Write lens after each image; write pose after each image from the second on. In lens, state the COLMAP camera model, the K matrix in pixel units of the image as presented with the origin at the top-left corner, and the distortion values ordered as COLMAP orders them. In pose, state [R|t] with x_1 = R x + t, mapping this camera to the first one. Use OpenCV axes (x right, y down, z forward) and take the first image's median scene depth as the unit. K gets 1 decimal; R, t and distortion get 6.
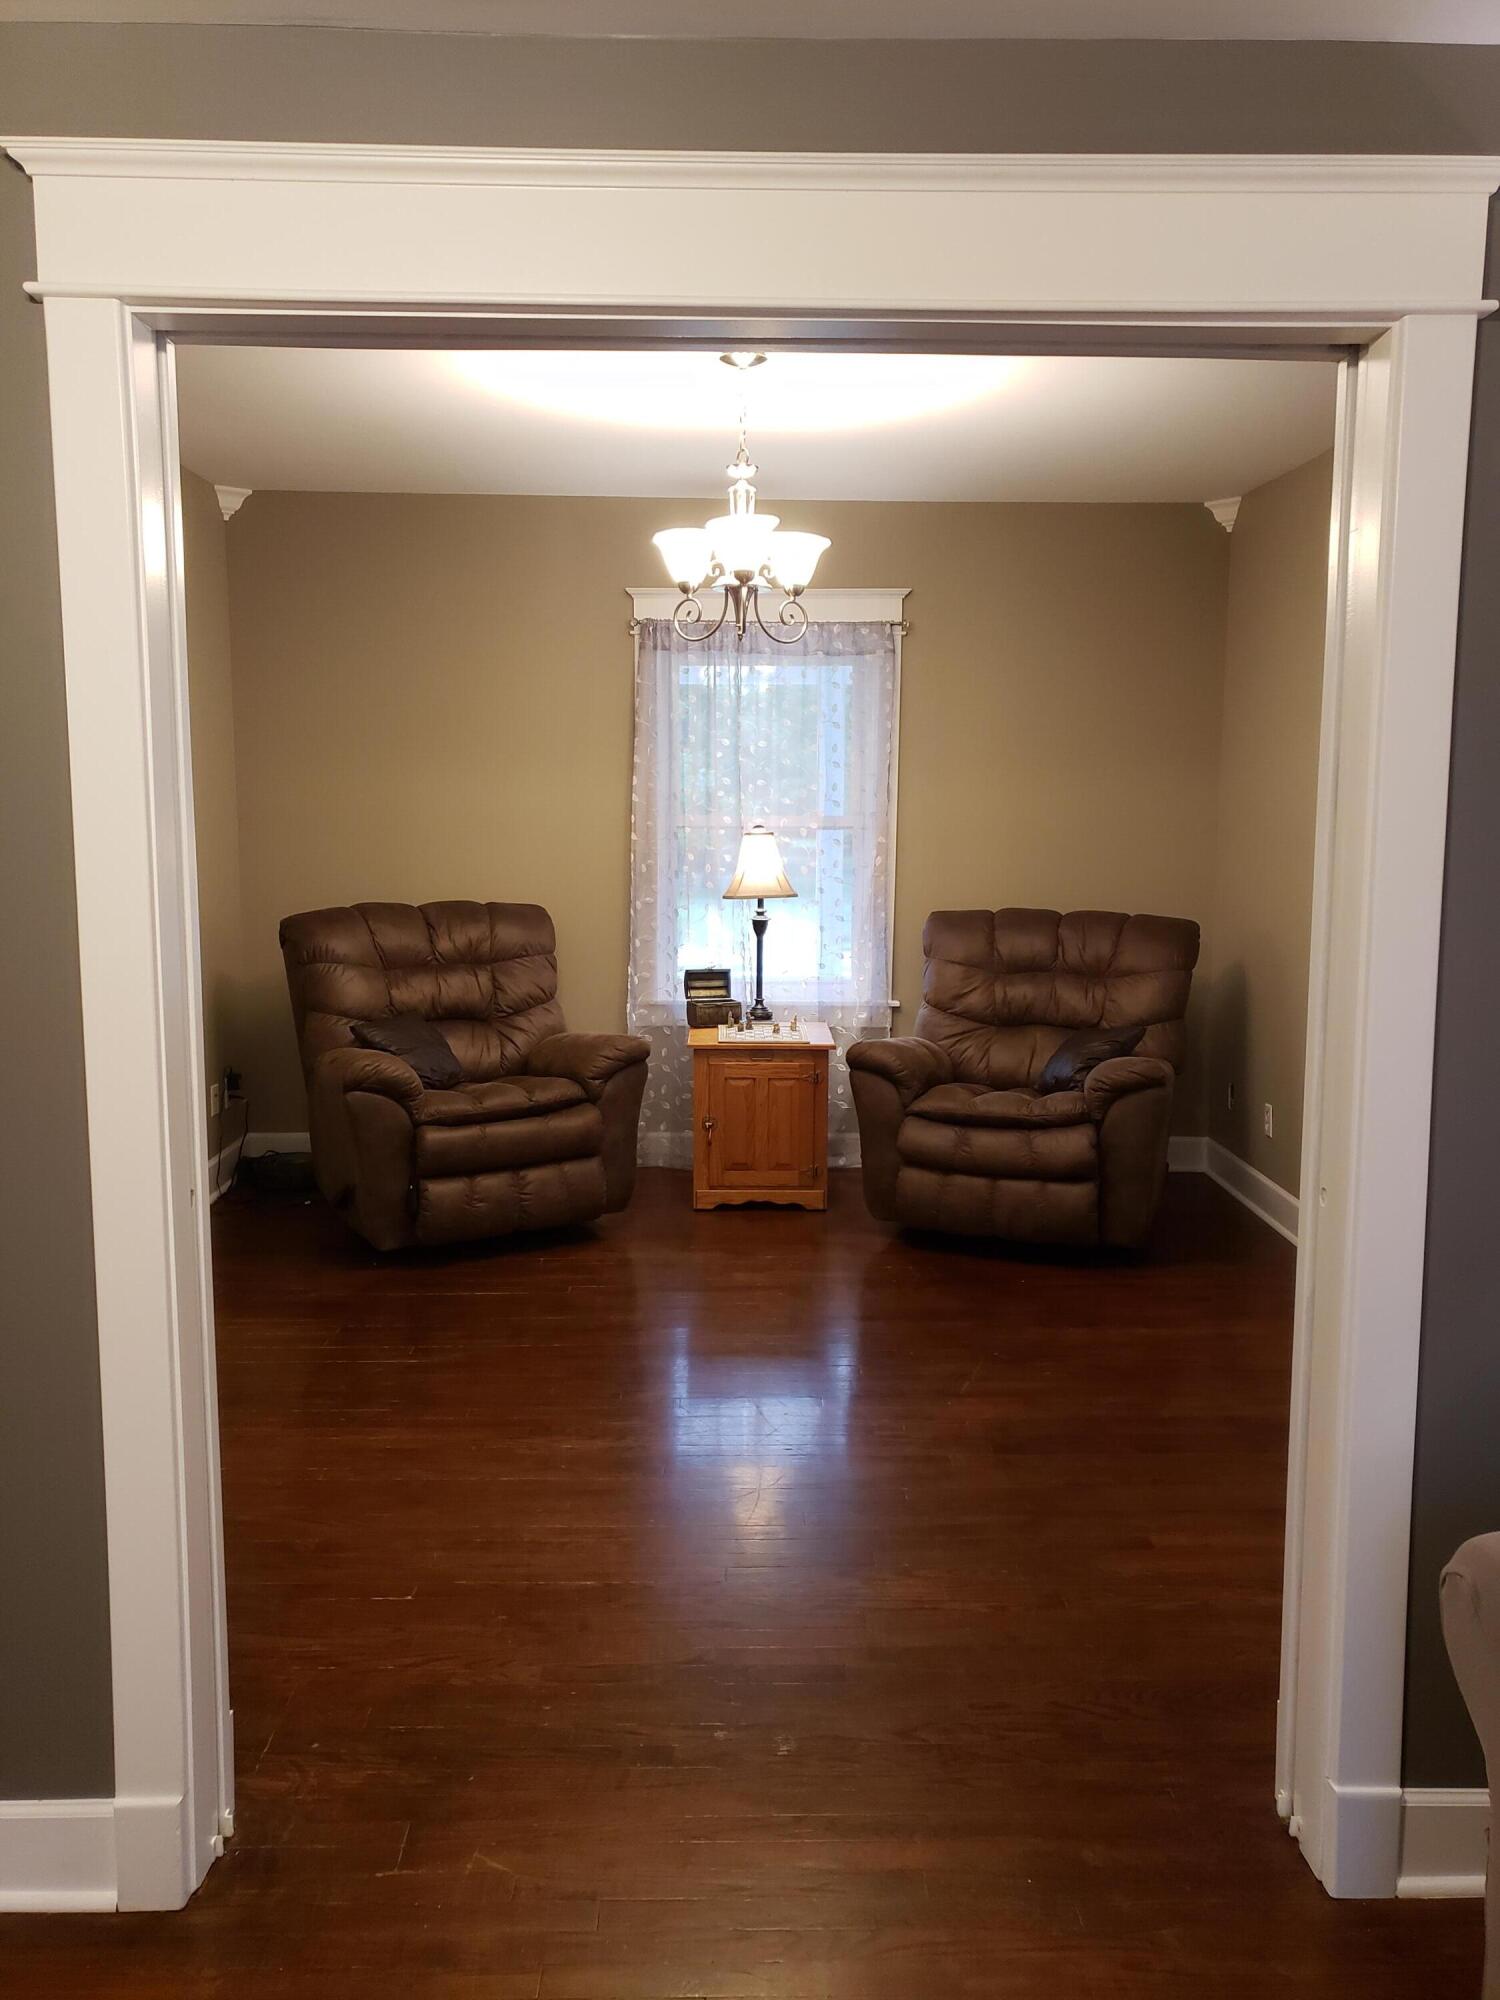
lens RADIAL K [[1538.1, 0, 751.1], [0, 1538.1, 993.4], [0, 0, 1]] dist [0.087566, -0.110098]
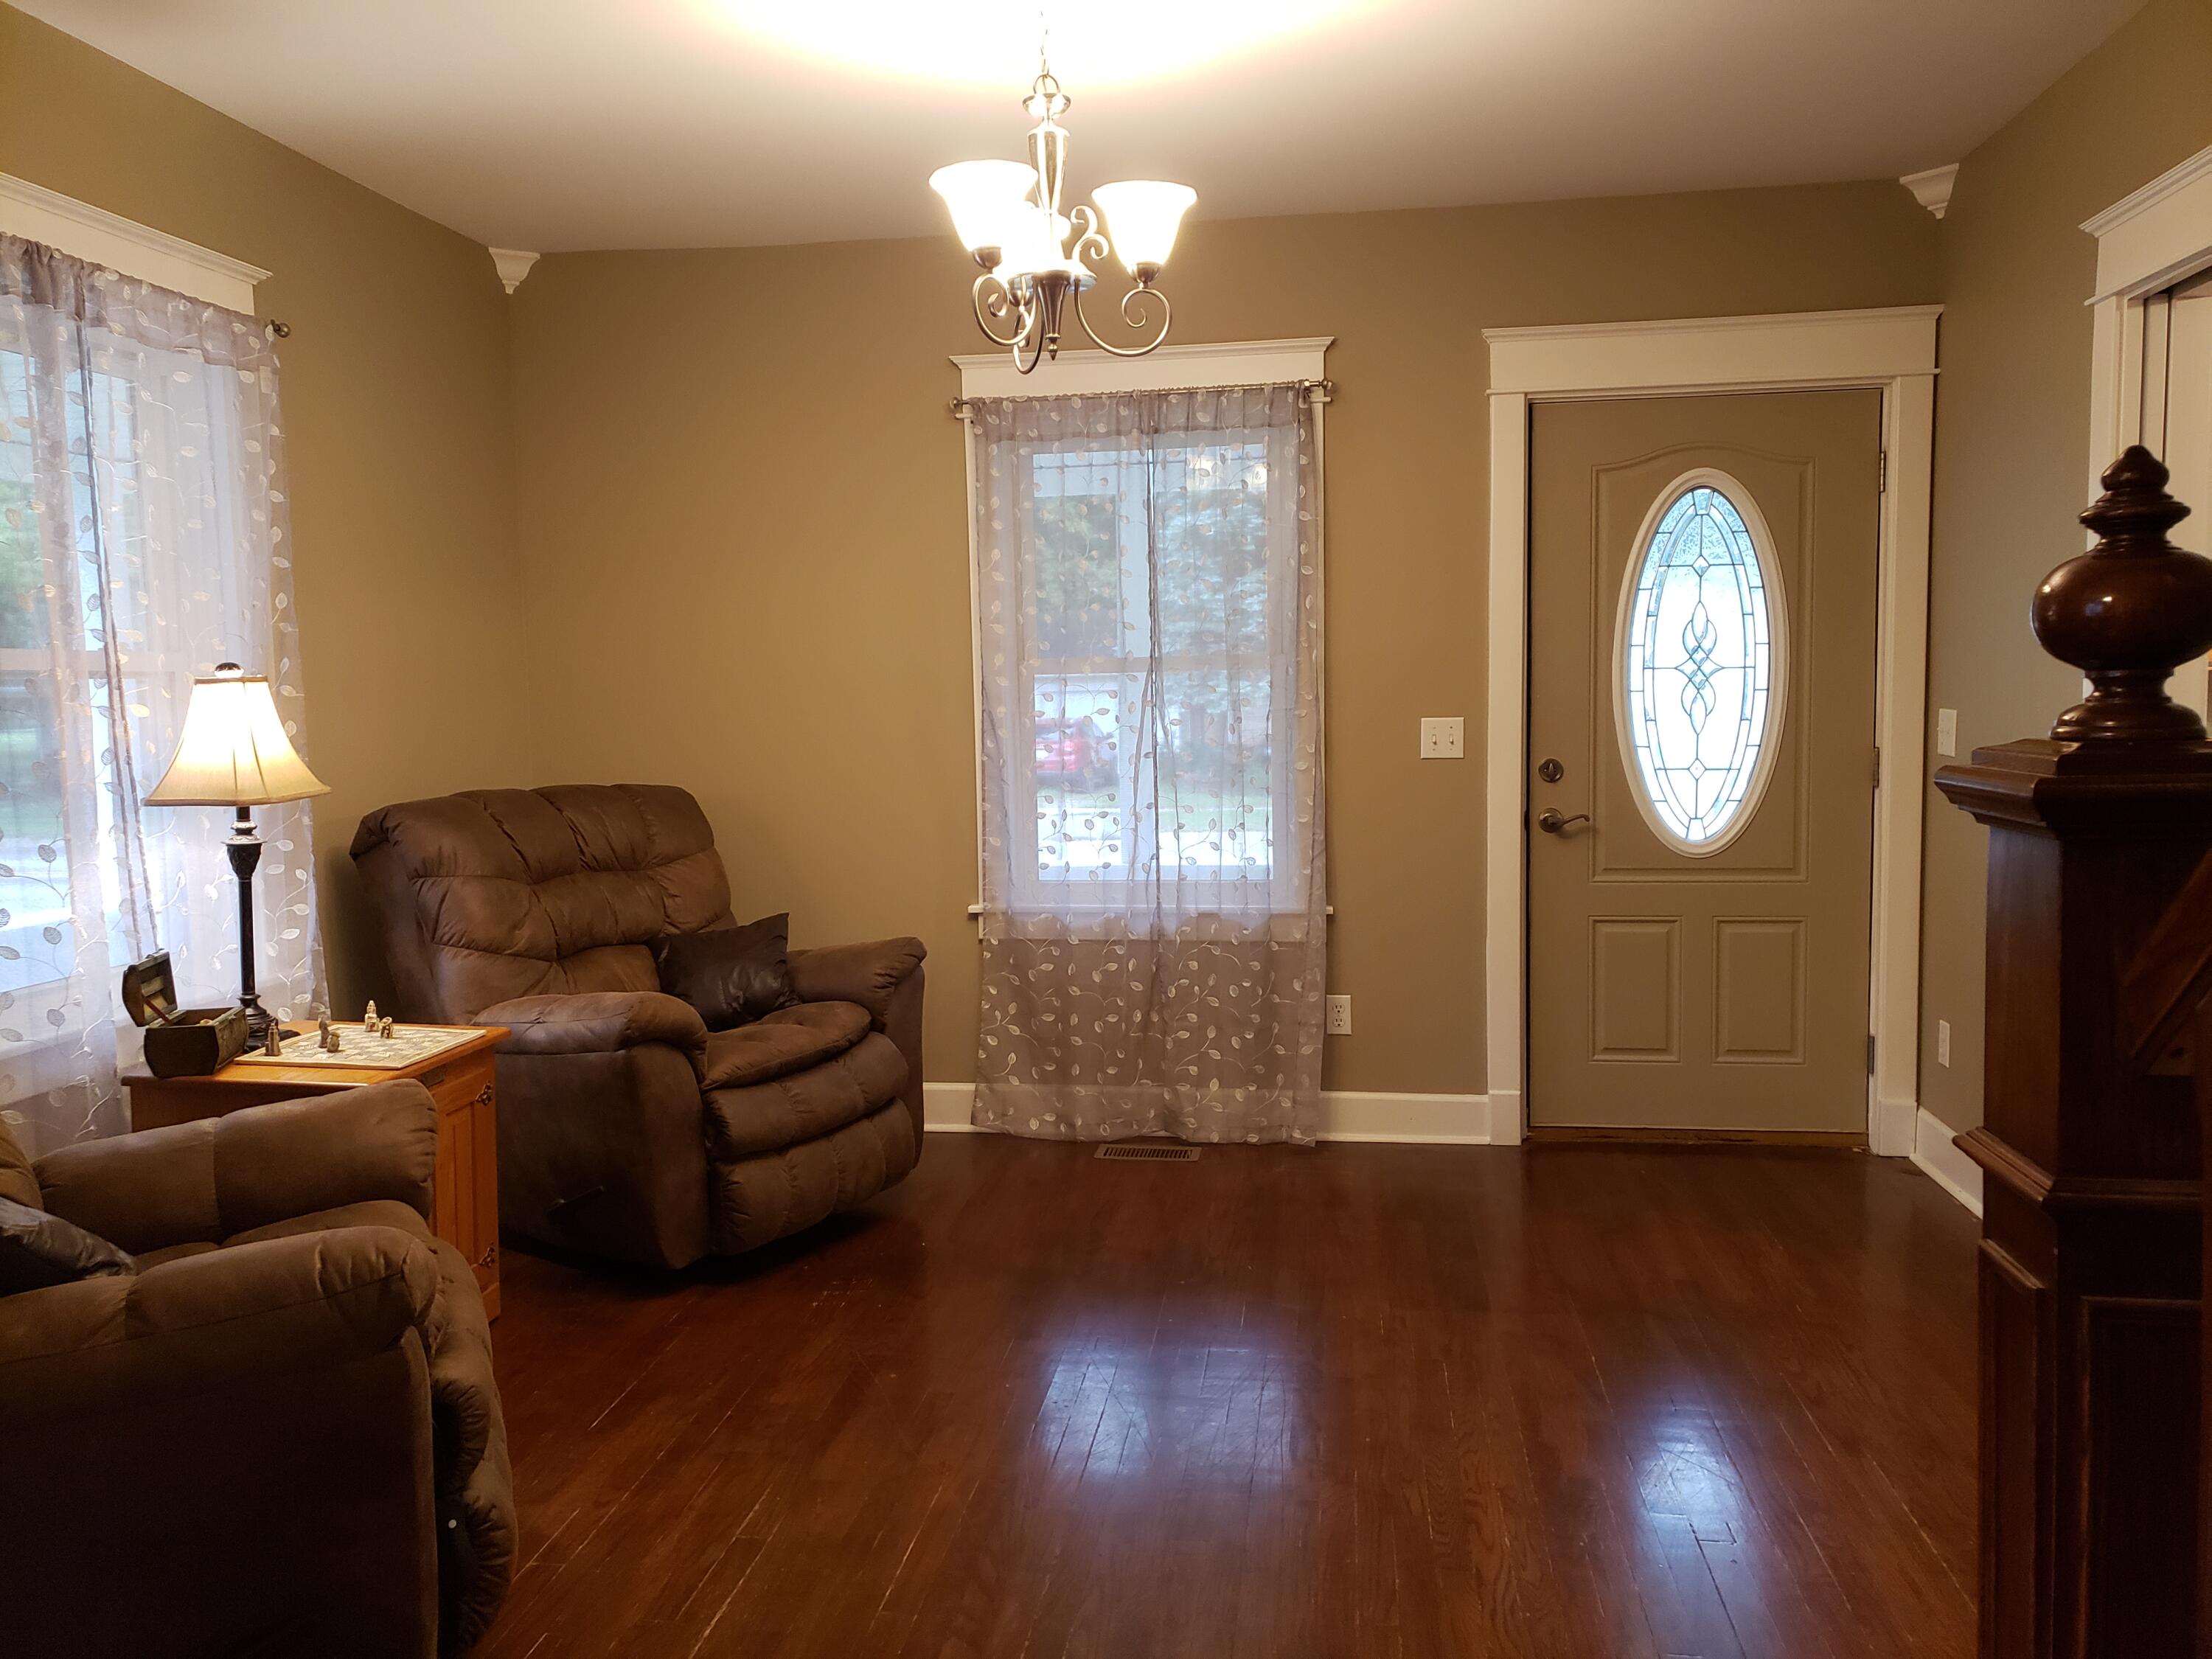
lens RADIAL K [[1706.2, 0, 1086.9], [0, 1706.2, 823.7], [0, 0, 1]] dist [0.115464, -0.141269]
pose [[0.167337, -0.090945, 0.981696, -0.548376], [0.136440, 0.988291, 0.068299, -0.058688], [-0.976413, 0.122514, 0.177786, 0.643150]]
